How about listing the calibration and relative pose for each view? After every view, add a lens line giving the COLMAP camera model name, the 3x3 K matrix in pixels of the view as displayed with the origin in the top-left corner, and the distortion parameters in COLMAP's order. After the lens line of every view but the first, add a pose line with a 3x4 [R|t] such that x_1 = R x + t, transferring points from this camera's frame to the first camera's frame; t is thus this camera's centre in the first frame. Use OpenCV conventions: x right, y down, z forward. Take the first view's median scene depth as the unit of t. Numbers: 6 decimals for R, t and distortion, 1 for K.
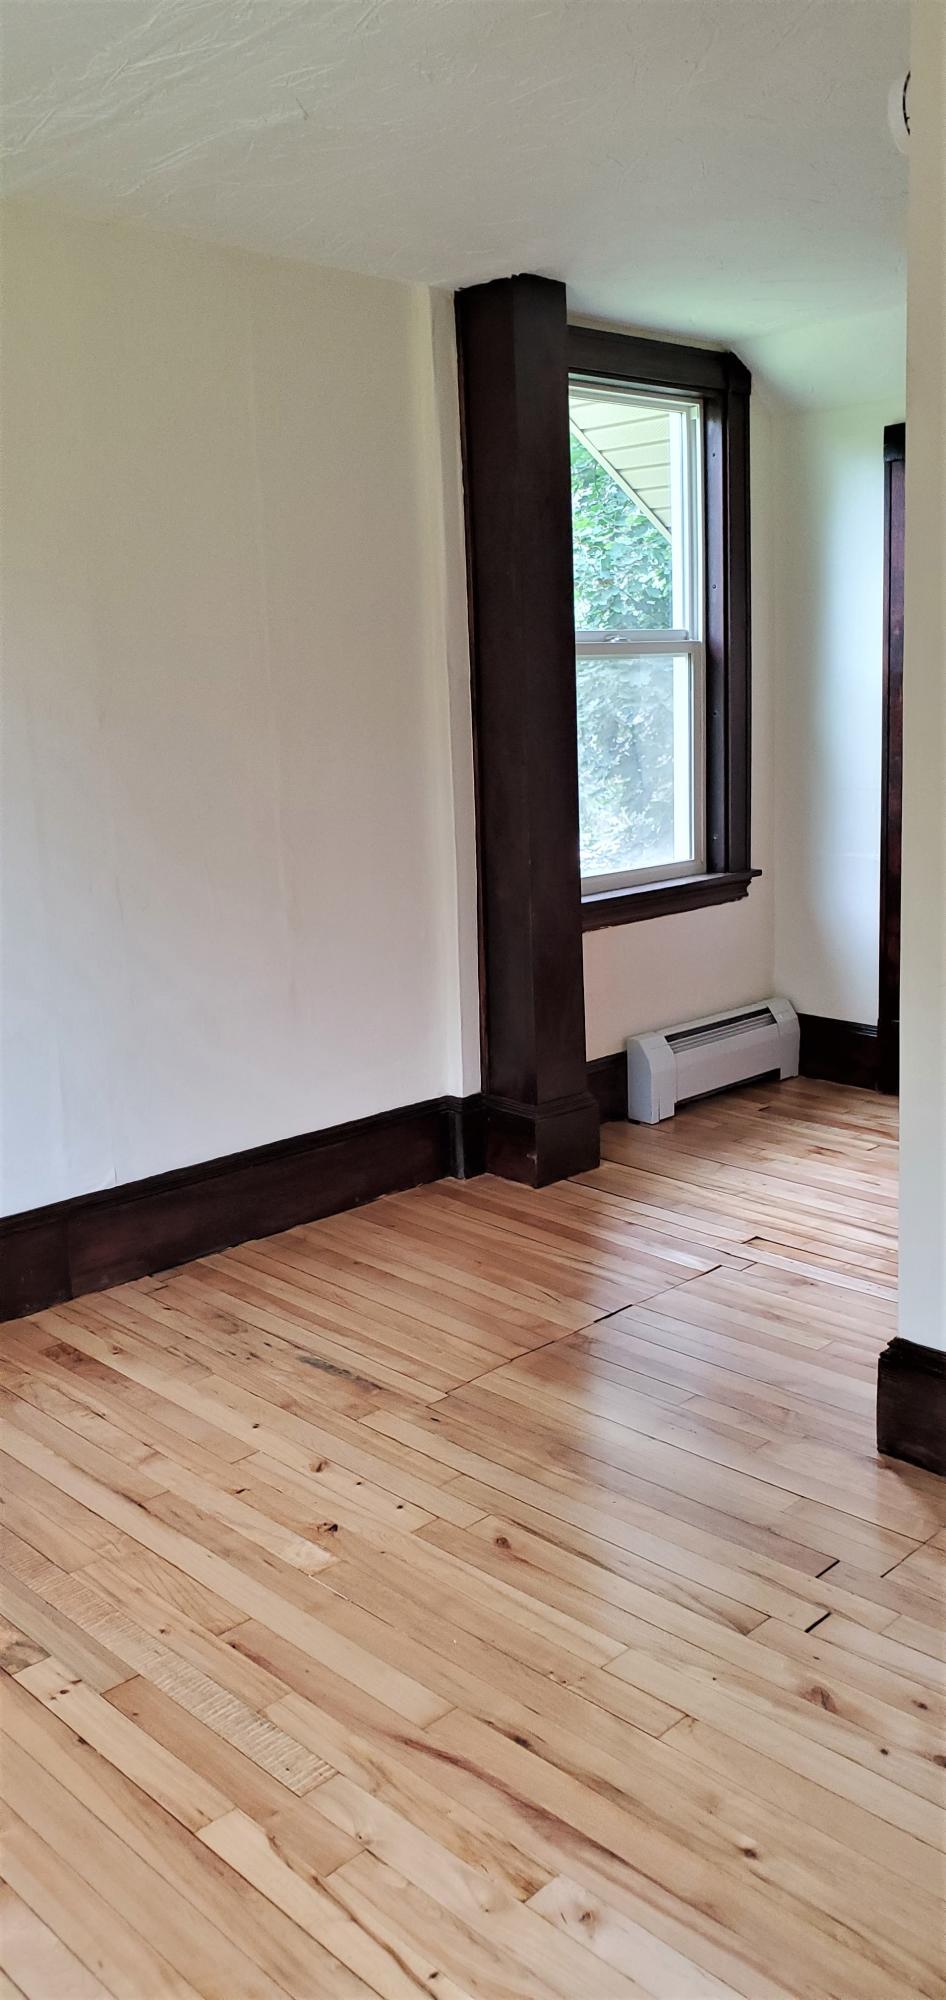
lens RADIAL K [[1574.5, 0, 477.8], [0, 1574.5, 1005.6], [0, 0, 1]] dist [-0.047509, 0.001626]
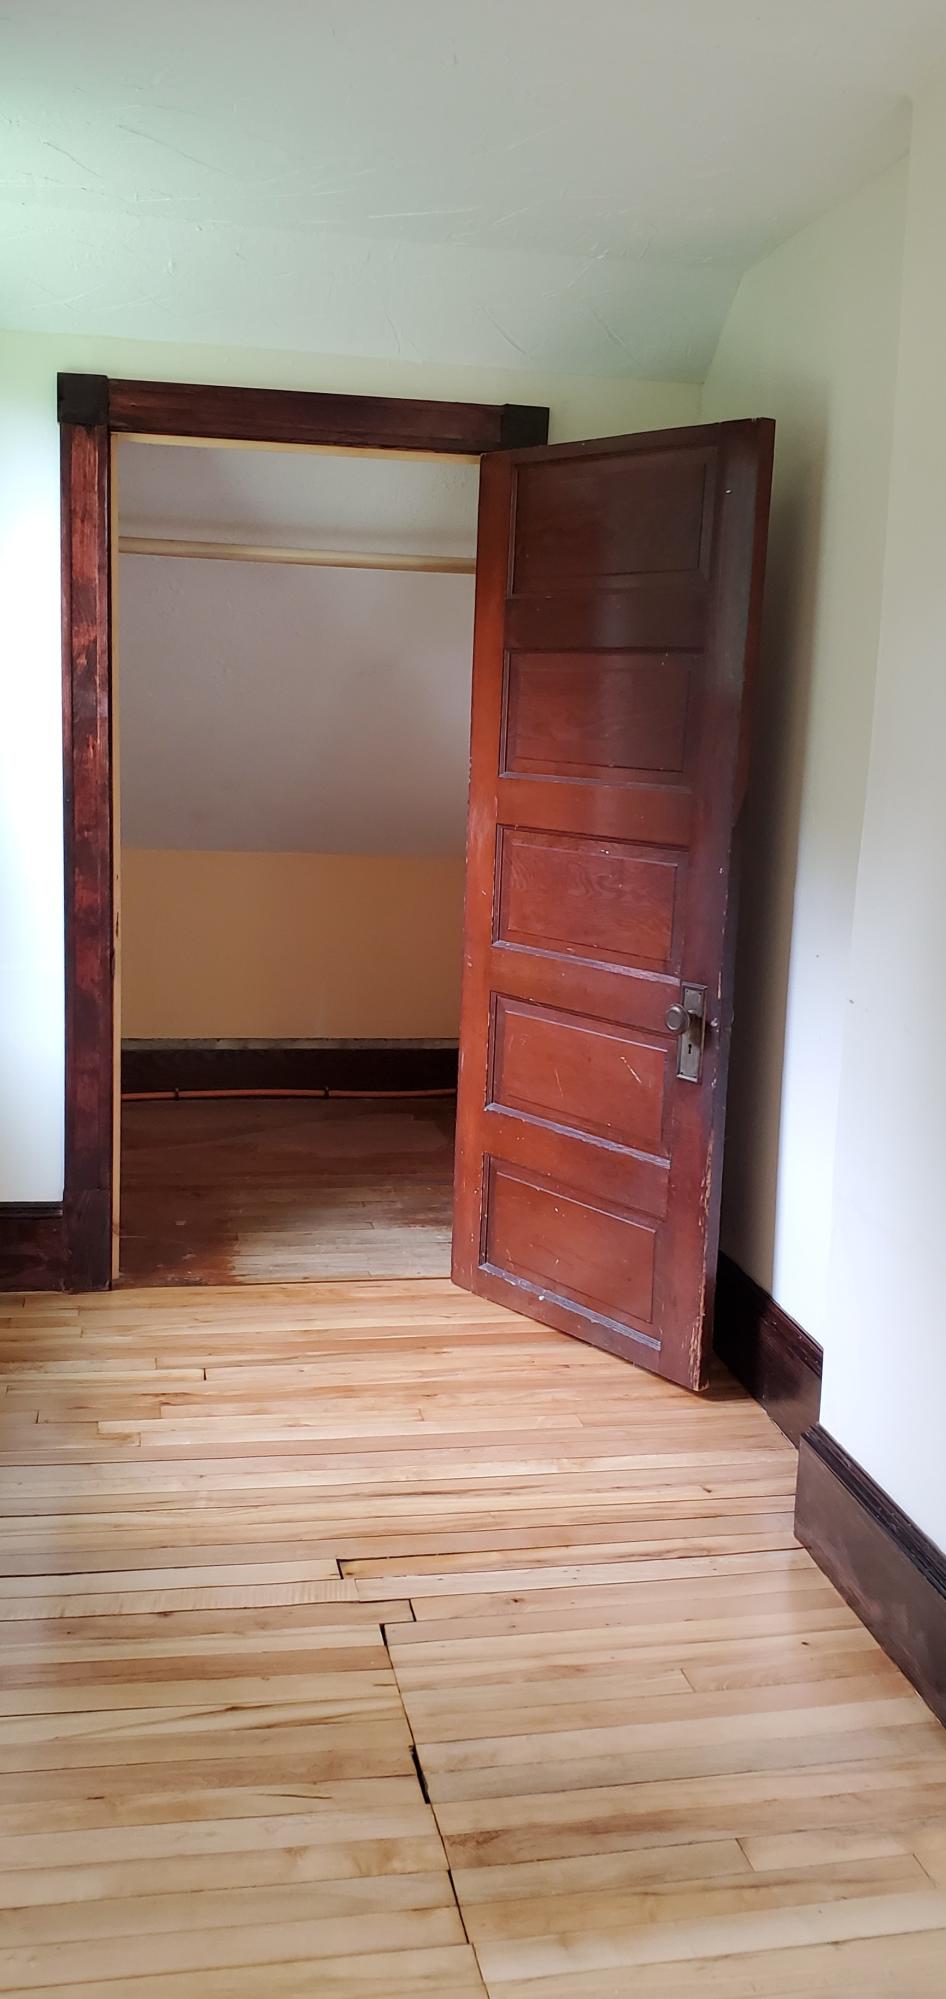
lens RADIAL K [[1722.5, 0, 473.1], [0, 1722.5, 989.7], [0, 0, 1]] dist [0.003156, -0.001613]
pose [[0.525571, -0.092280, 0.845730, -0.376388], [0.115998, 0.992589, 0.036218, -0.111049], [-0.842805, 0.079068, 0.532380, 0.505545]]
